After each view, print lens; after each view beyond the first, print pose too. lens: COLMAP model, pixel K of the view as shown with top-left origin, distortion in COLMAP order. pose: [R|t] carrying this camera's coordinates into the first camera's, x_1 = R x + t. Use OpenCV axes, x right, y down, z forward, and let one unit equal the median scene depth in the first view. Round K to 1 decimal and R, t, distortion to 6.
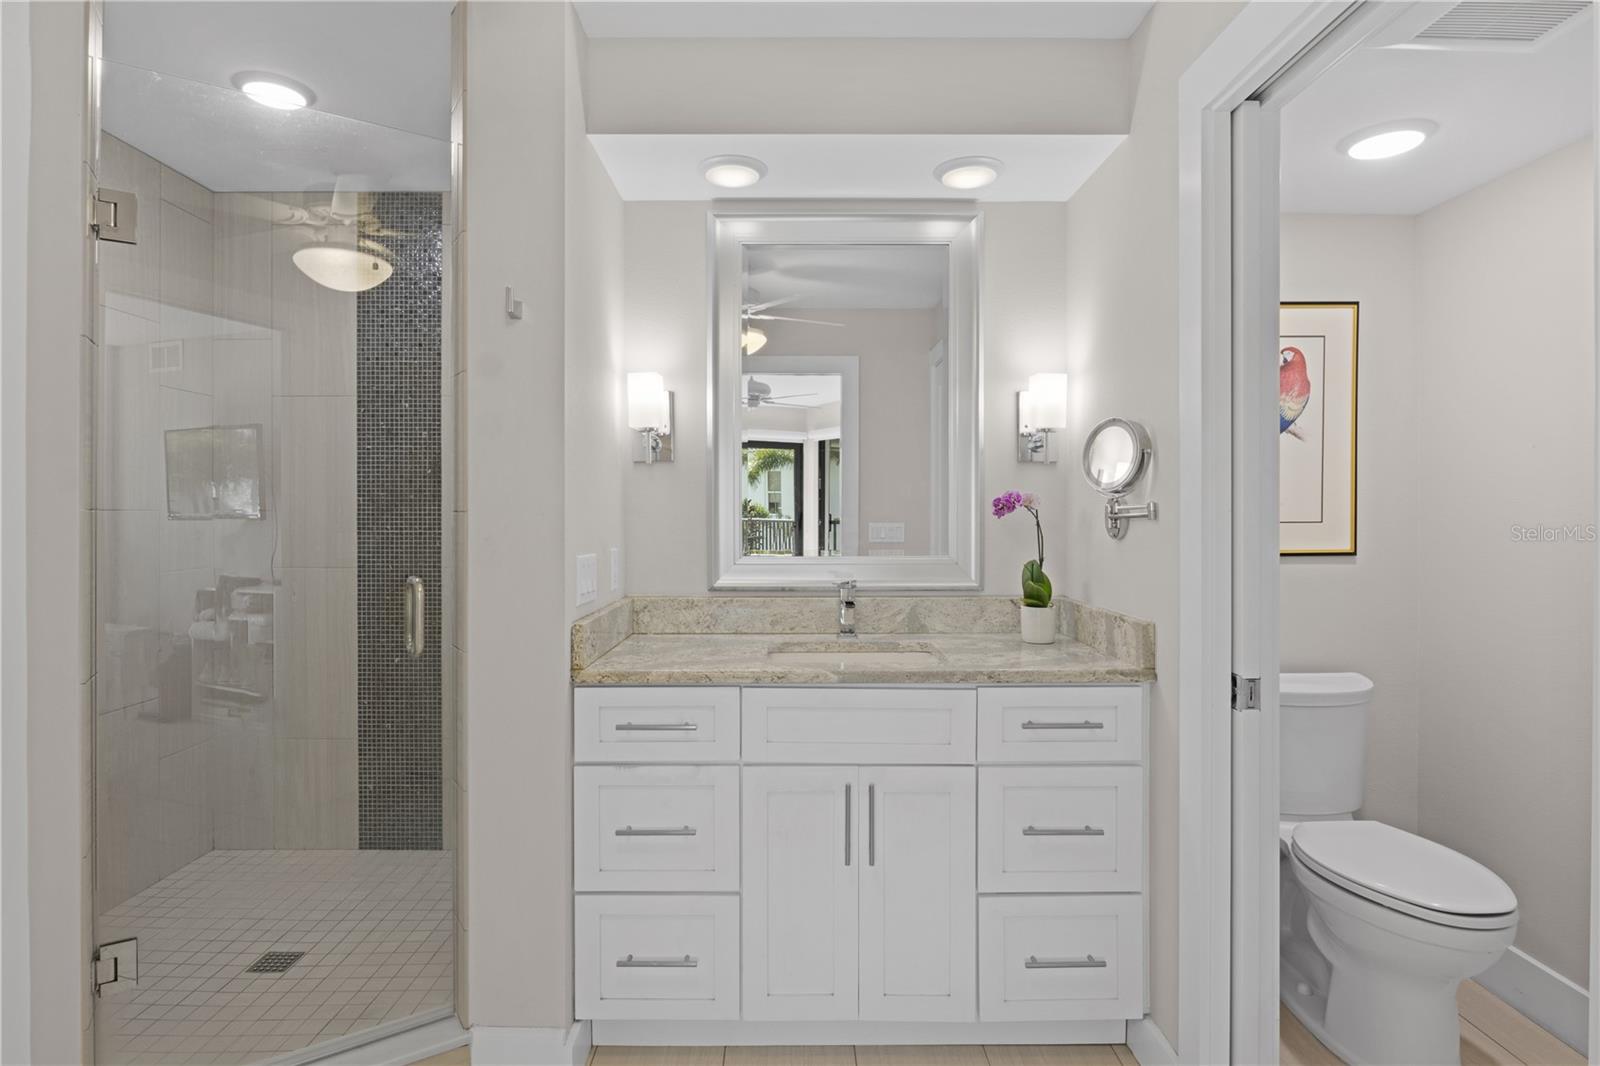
lens RADIAL K [[798.1, 0, 795.5], [0, 798.1, 516.8], [0, 0, 1]] dist [-0.007922, 0.001081]
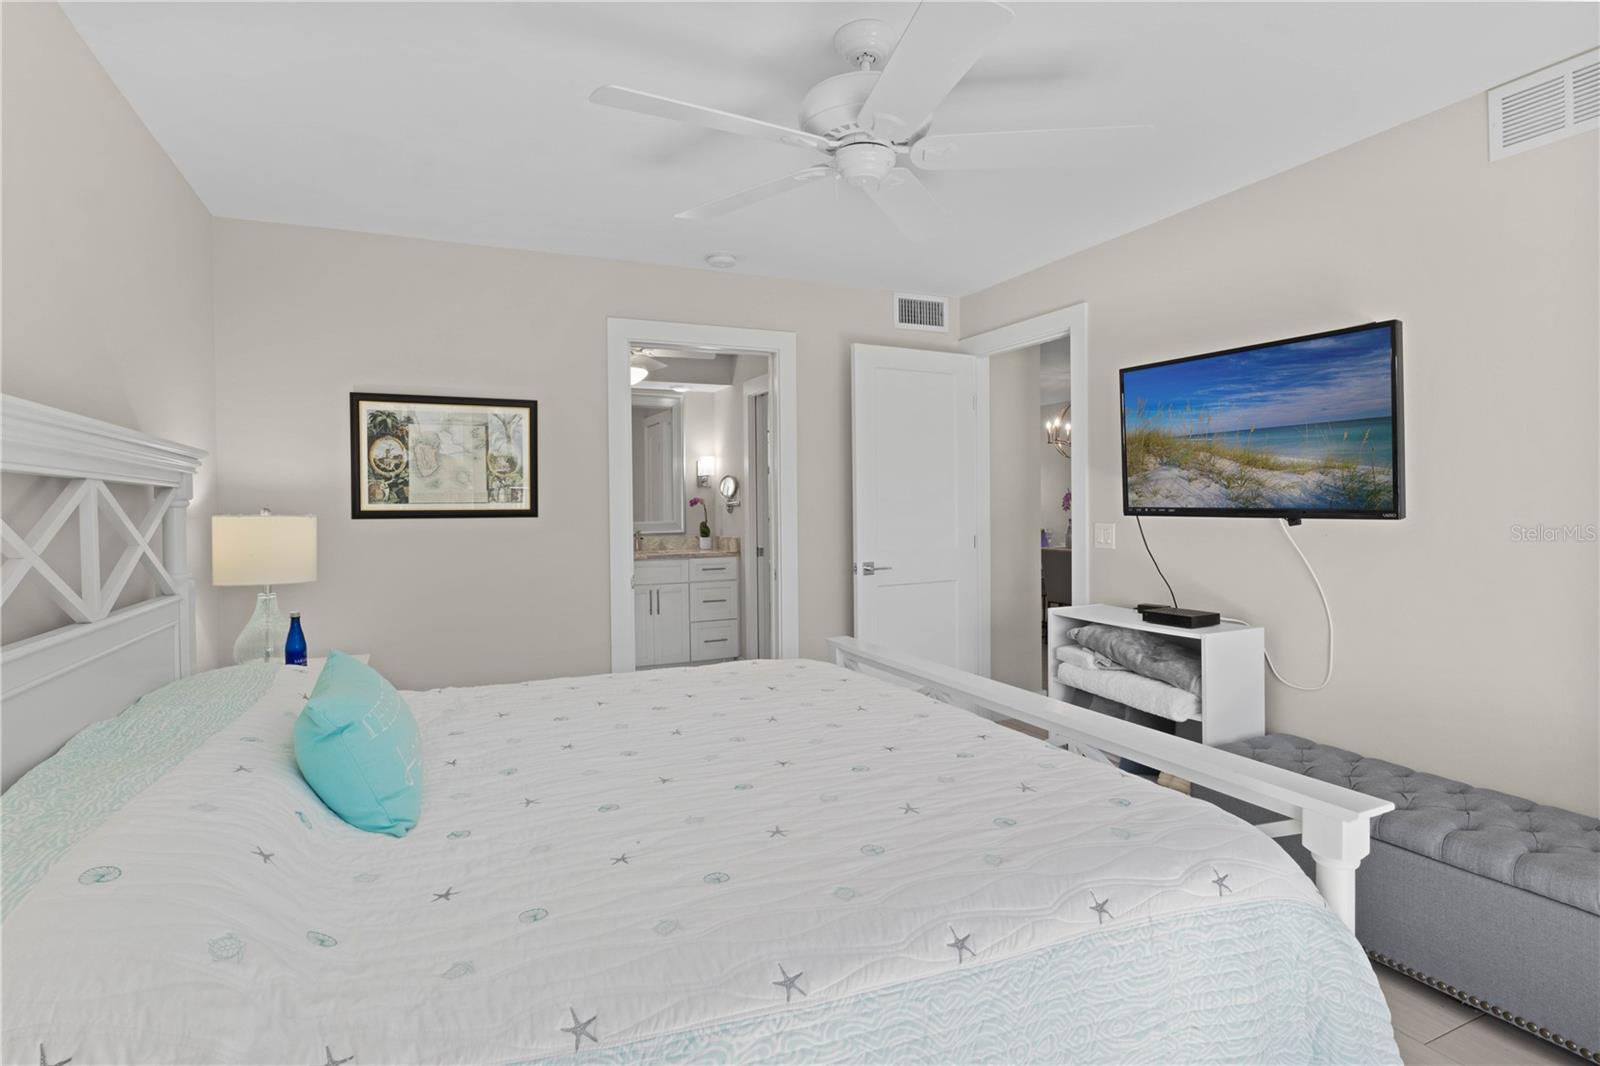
lens RADIAL K [[798.1, 0, 795.5], [0, 798.1, 516.8], [0, 0, 1]] dist [-0.007922, 0.001081]
pose [[0.912158, -0.016993, 0.409485, -0.622453], [0.012789, 0.999834, 0.013004, 0.004531], [-0.409638, -0.006625, 0.912224, -1.895727]]
